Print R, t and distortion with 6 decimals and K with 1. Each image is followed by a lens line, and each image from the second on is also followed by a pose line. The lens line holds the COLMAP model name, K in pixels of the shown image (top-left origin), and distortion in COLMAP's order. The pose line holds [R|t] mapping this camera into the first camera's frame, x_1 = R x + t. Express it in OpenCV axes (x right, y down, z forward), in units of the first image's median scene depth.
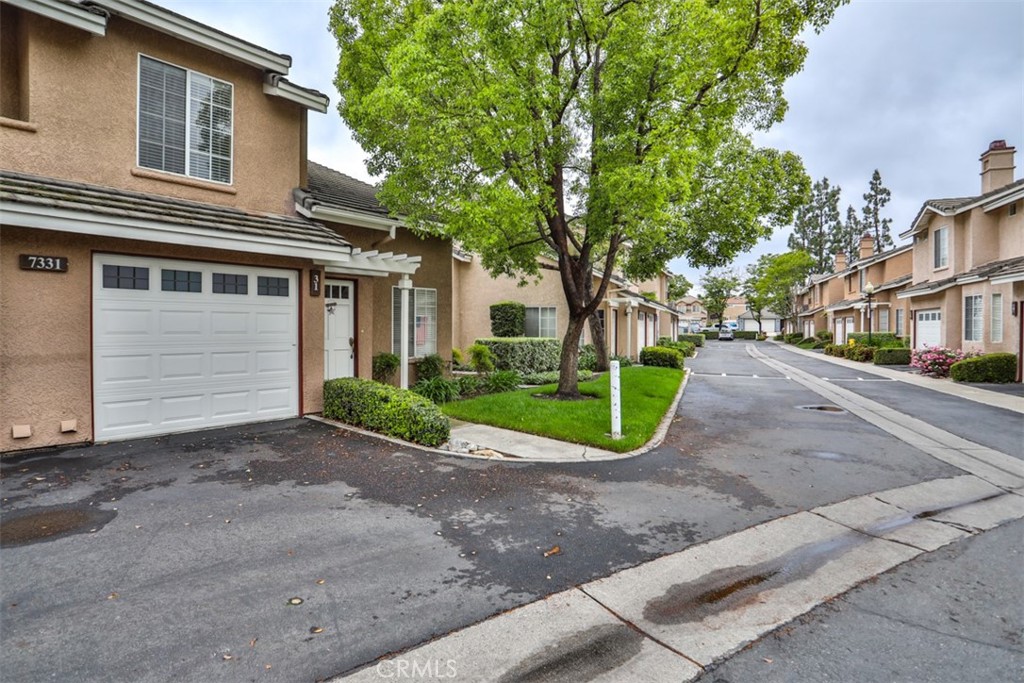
lens RADIAL K [[525.4, 0, 517.8], [0, 525.4, 332.3], [0, 0, 1]] dist [-0.075263, 0.032938]
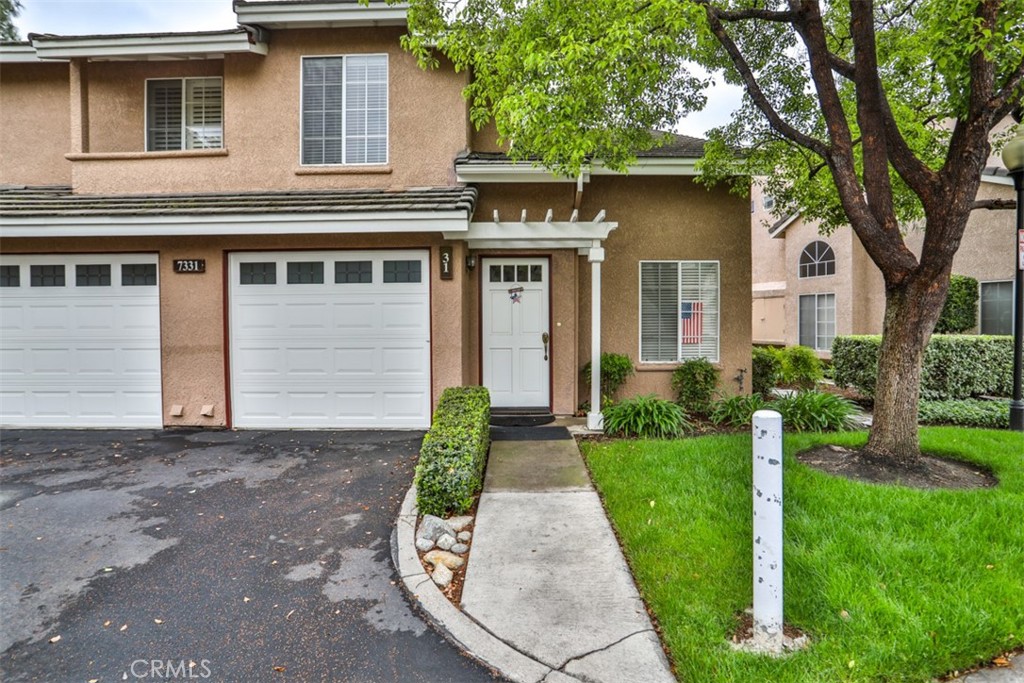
lens RADIAL K [[525.4, 0, 517.8], [0, 525.4, 332.3], [0, 0, 1]] dist [-0.075263, 0.032938]
pose [[0.628220, 0.010262, -0.777968, 0.352756], [0.001154, 0.999900, 0.014122, -0.001656], [0.778035, -0.009769, 0.628145, 0.691039]]
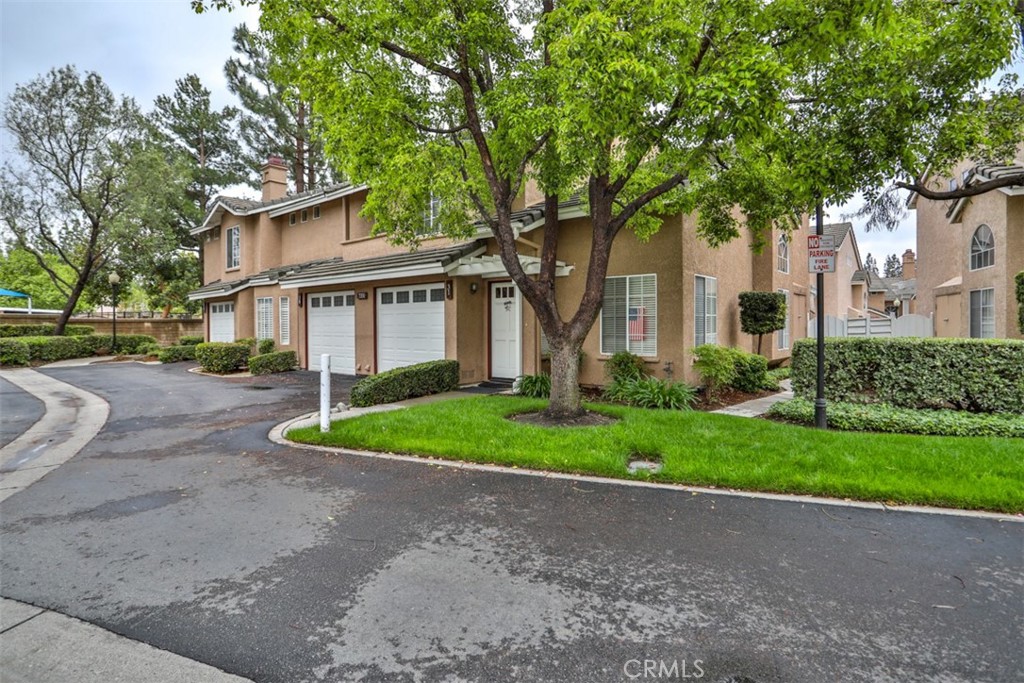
lens RADIAL K [[525.4, 0, 517.8], [0, 525.4, 332.3], [0, 0, 1]] dist [-0.075263, 0.032938]
pose [[-0.010557, 0.012295, -0.999869, 1.188659], [-0.002106, 0.999922, 0.012318, 0.000211], [0.999942, 0.002235, -0.010530, 1.416605]]
